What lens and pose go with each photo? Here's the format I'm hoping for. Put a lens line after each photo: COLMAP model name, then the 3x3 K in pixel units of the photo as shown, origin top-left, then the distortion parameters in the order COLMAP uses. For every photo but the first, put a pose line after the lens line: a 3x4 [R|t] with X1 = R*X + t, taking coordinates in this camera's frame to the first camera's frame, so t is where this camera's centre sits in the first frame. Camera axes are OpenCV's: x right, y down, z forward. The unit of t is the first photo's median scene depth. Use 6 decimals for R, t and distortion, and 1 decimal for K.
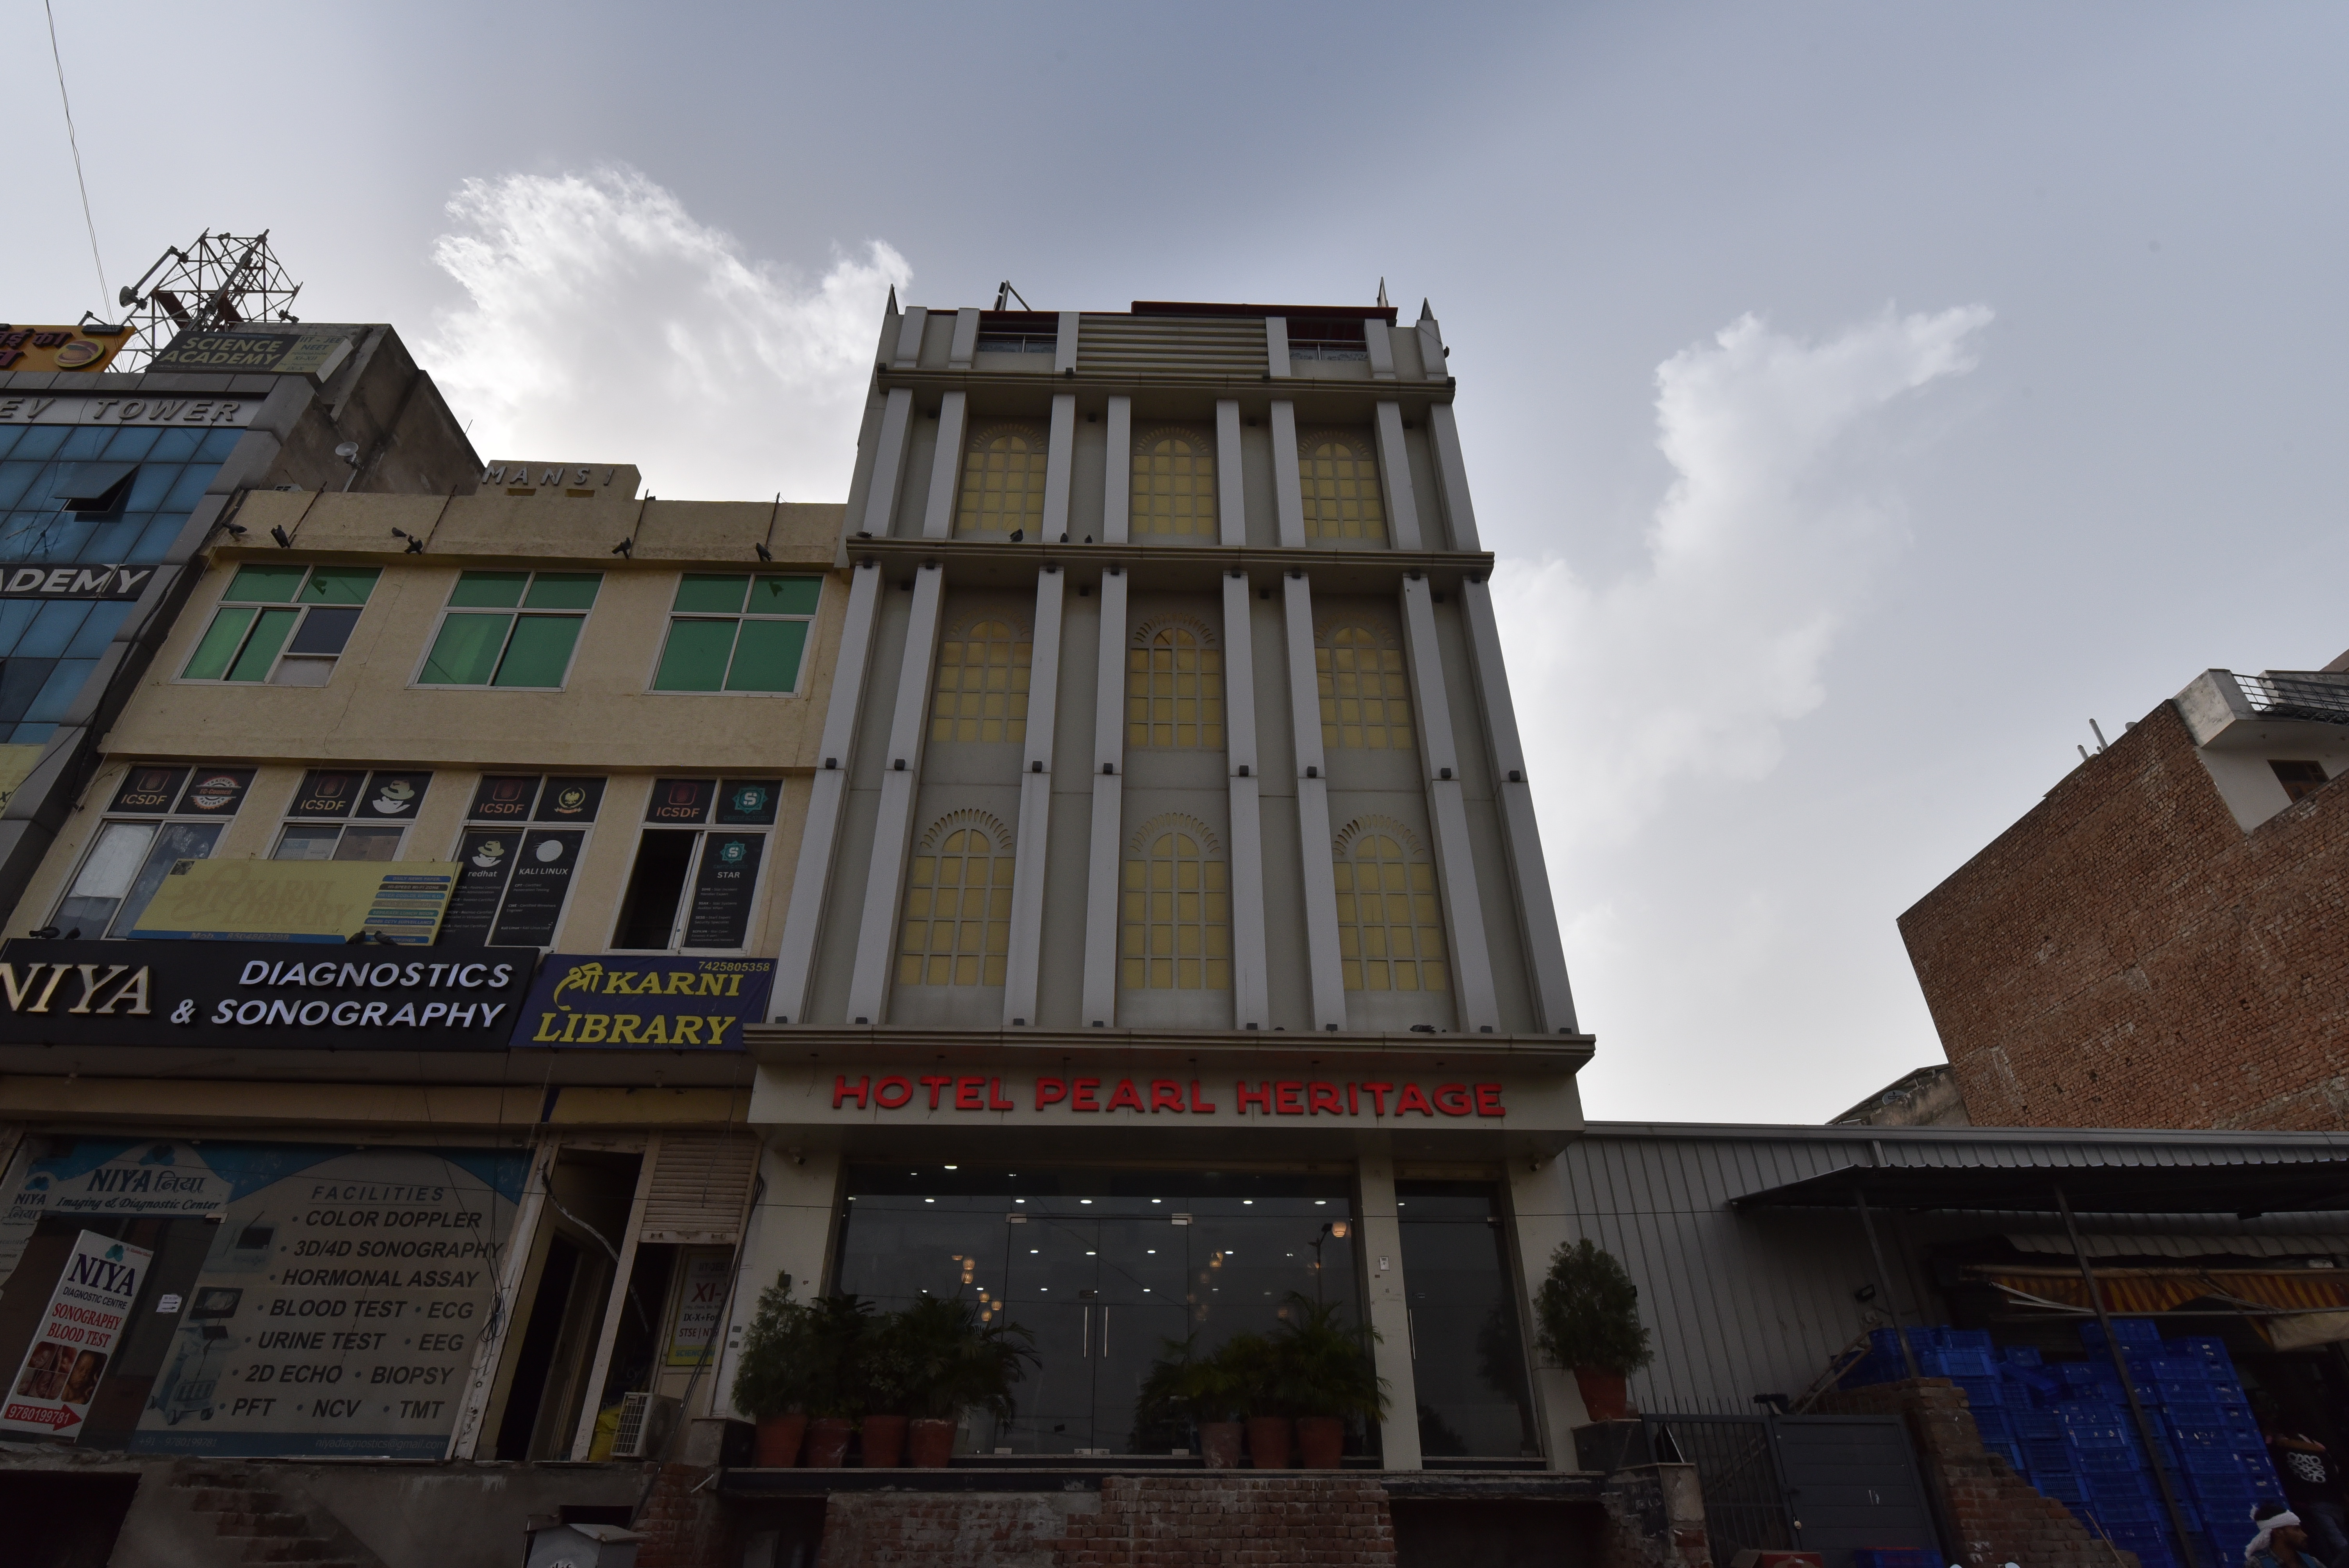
lens RADIAL K [[1218.9, 0, 1165.7], [0, 1218.9, 773.0], [0, 0, 1]] dist [0.007064, -0.010175]
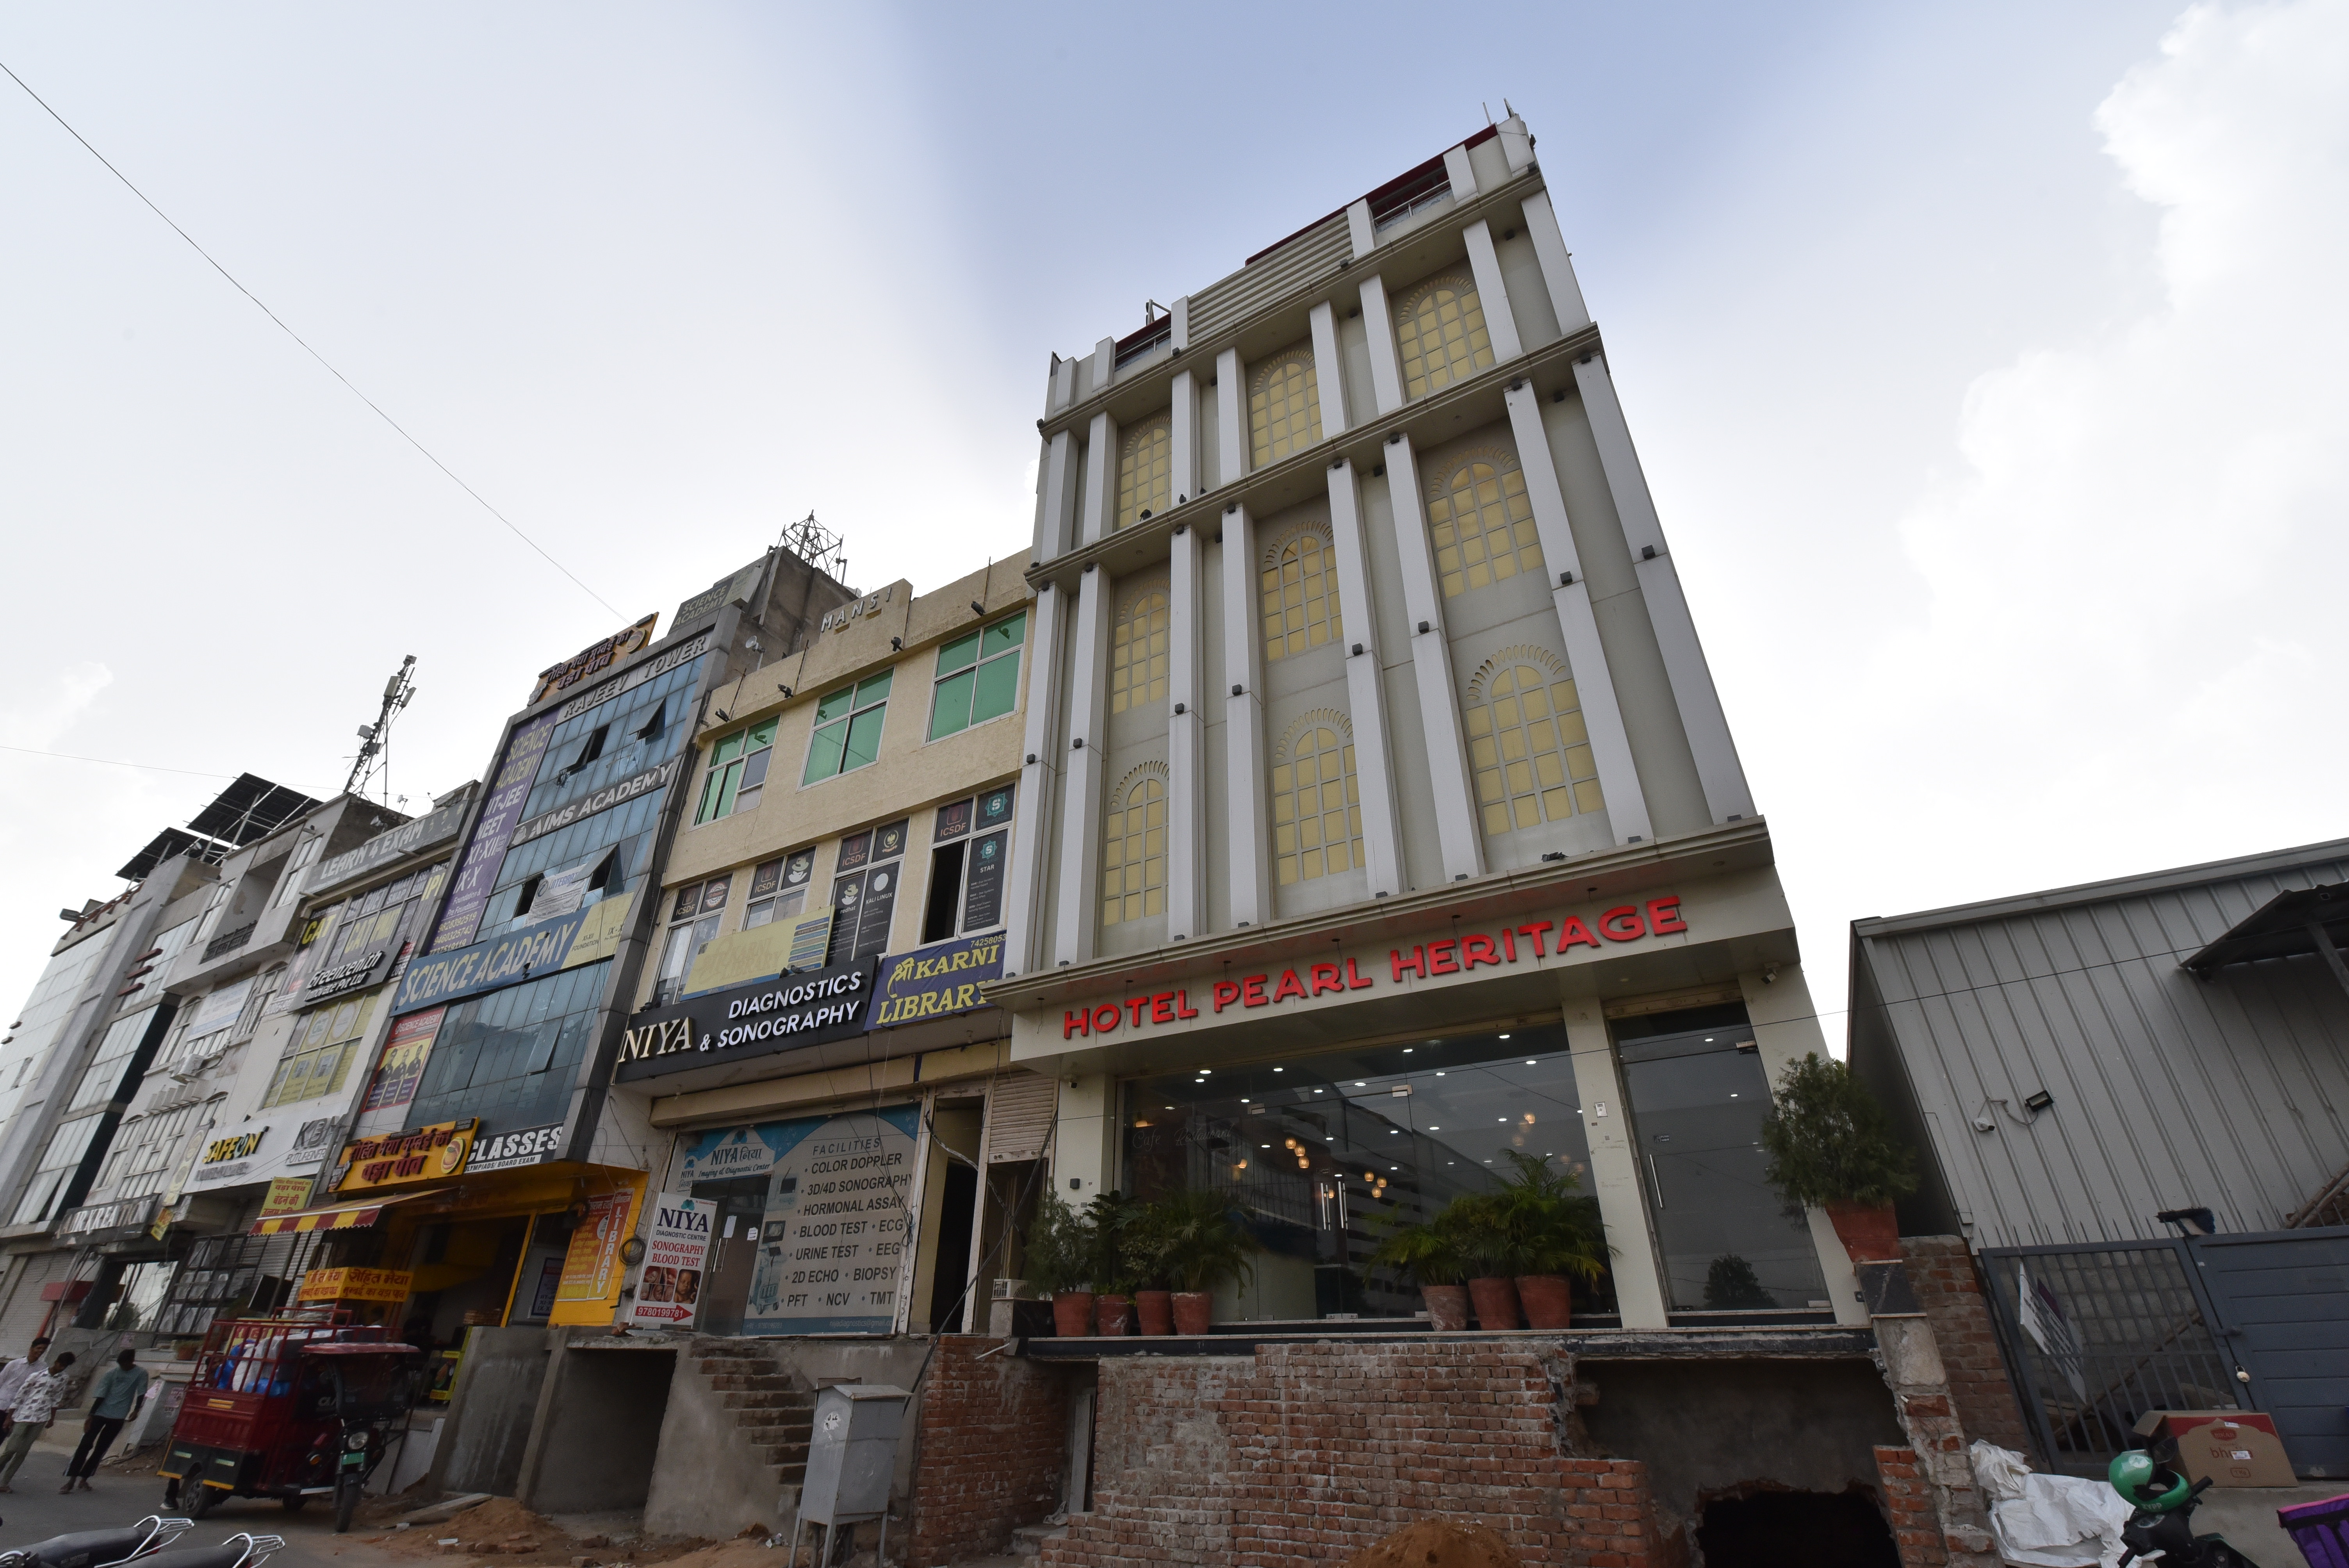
lens RADIAL K [[1038.3, 0, 1150.6], [0, 1038.3, 784.0], [0, 0, 1]] dist [-0.005188, -0.008790]
pose [[0.834380, -0.270307, -0.480358, 0.330118], [0.289616, 0.956496, -0.035179, 0.092443], [0.468969, -0.109767, 0.876367, 0.174597]]
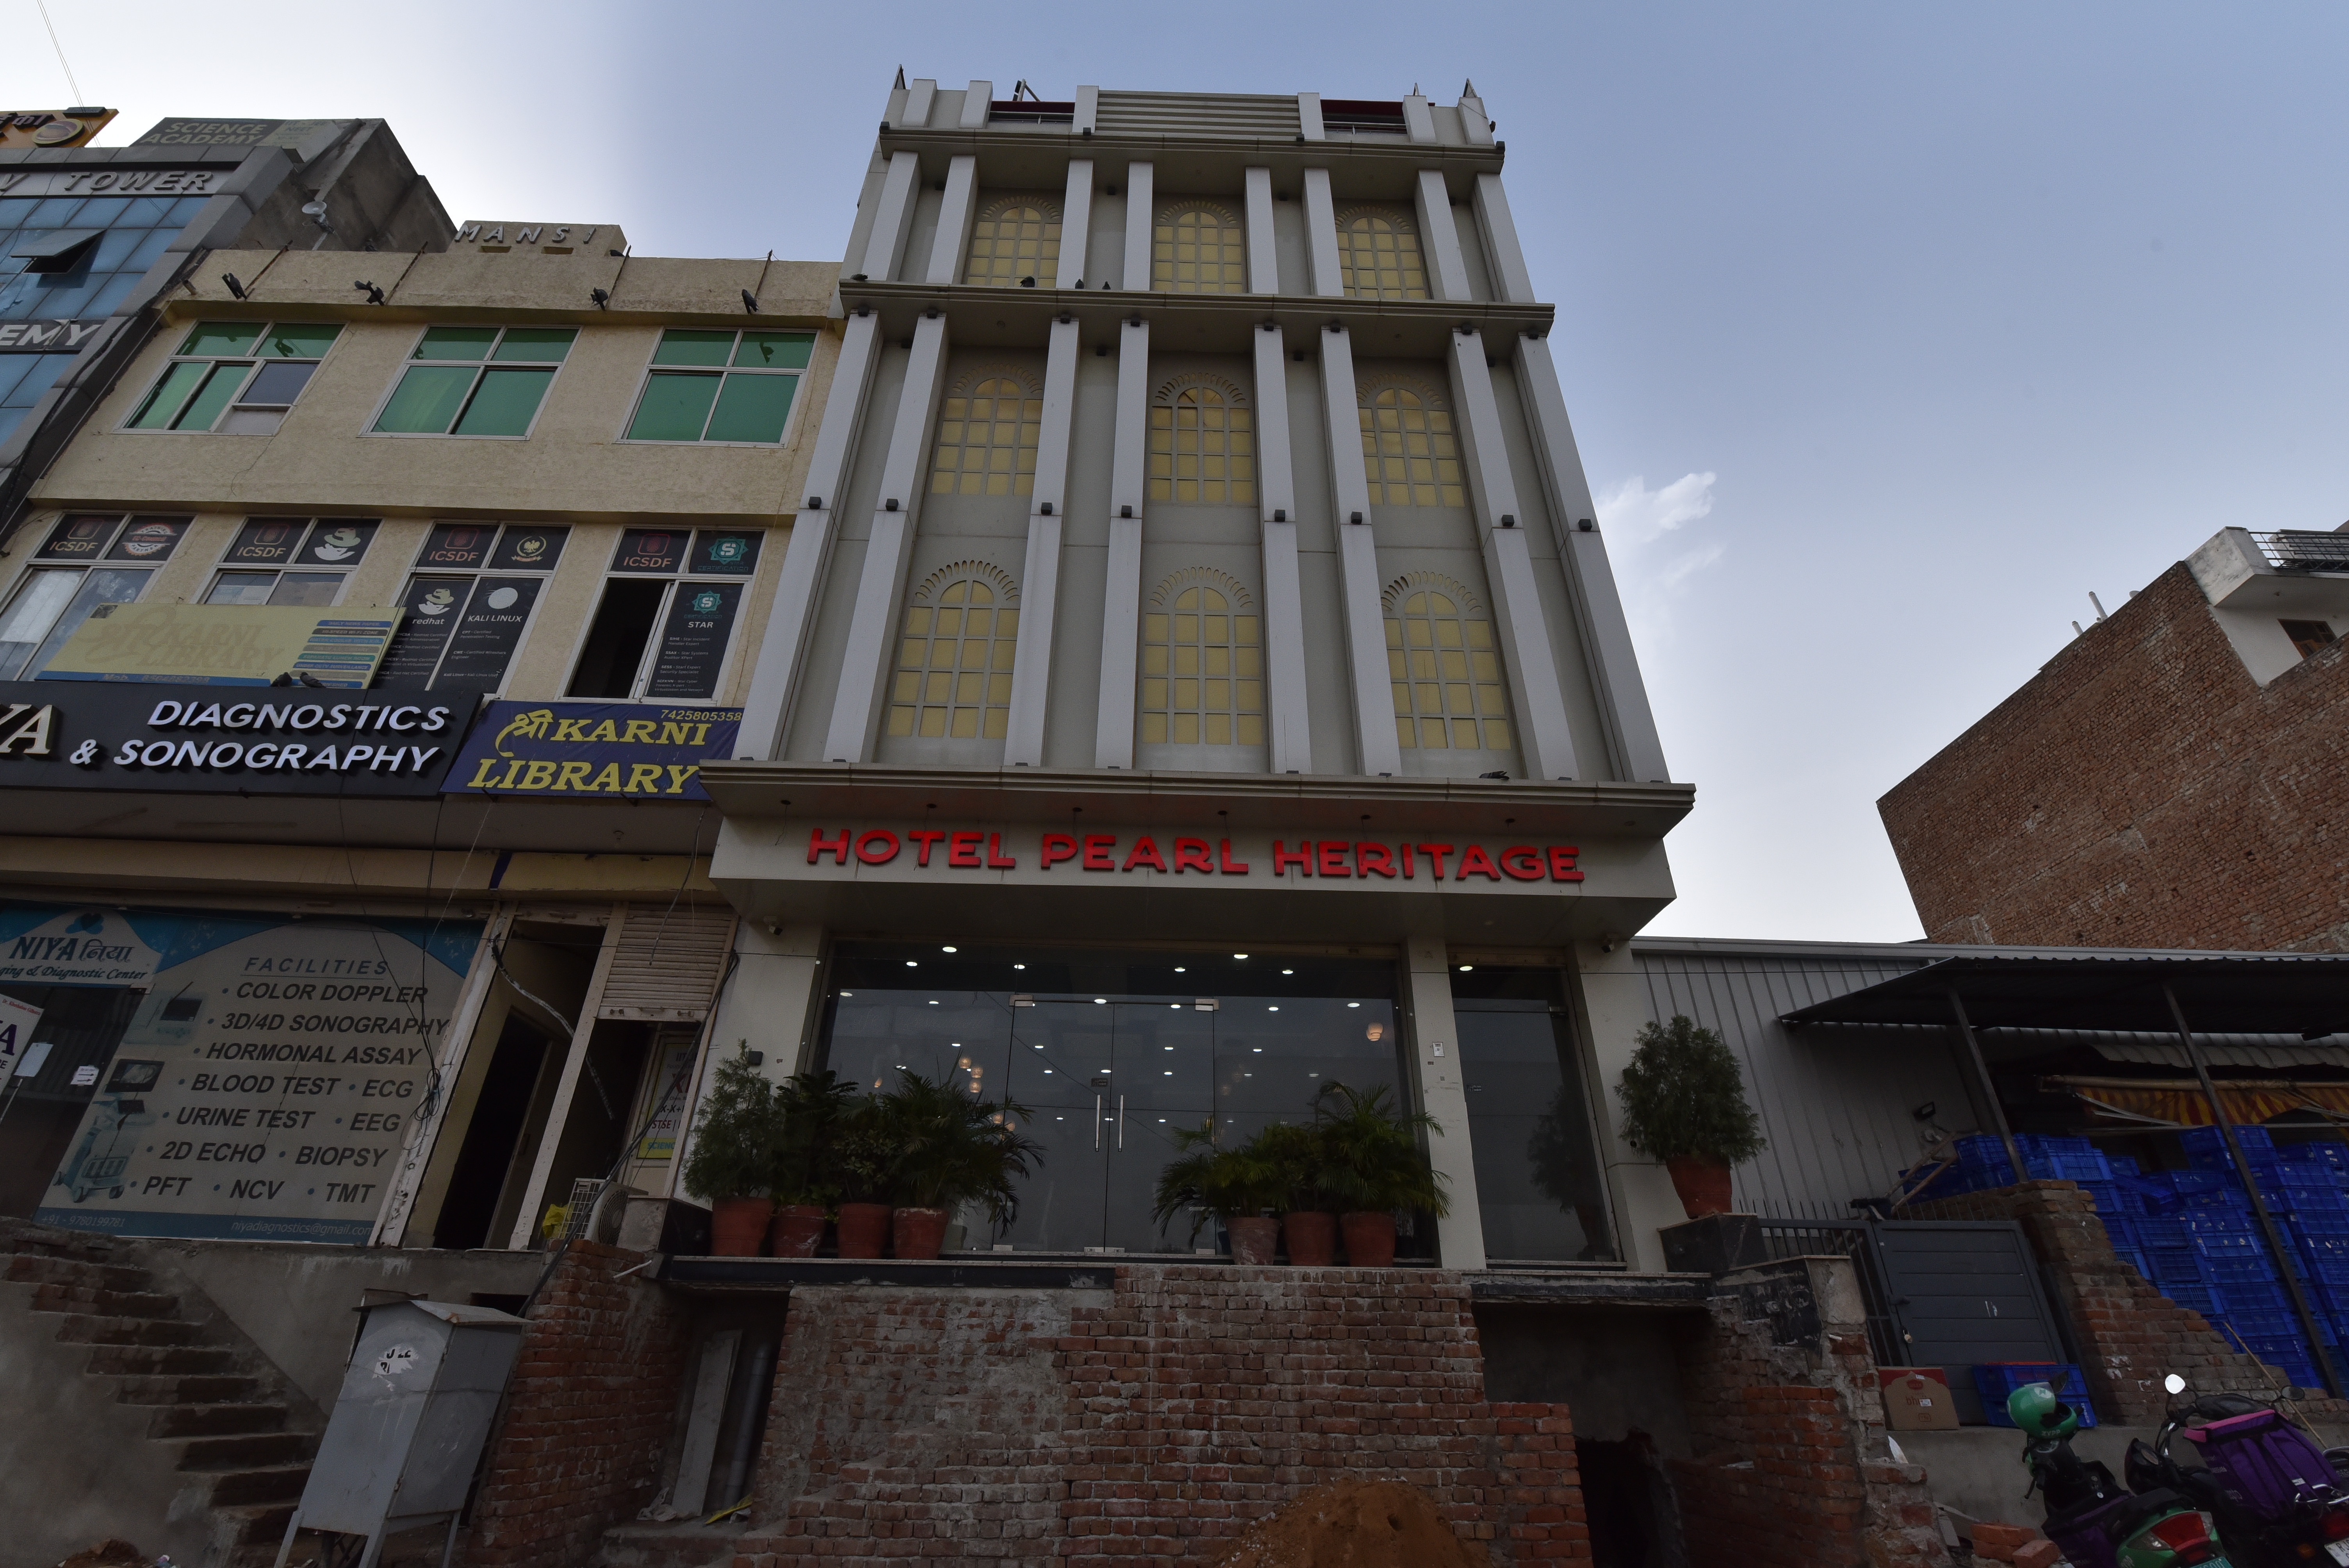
lens RADIAL K [[1038.3, 0, 1164.6], [0, 1038.3, 799.3], [0, 0, 1]] dist [-0.005188, -0.008790]
pose [[0.999919, 0.007548, -0.010238, -0.011305], [-0.006969, 0.998435, 0.055482, 0.177628], [0.010640, -0.055407, 0.998407, 0.256270]]
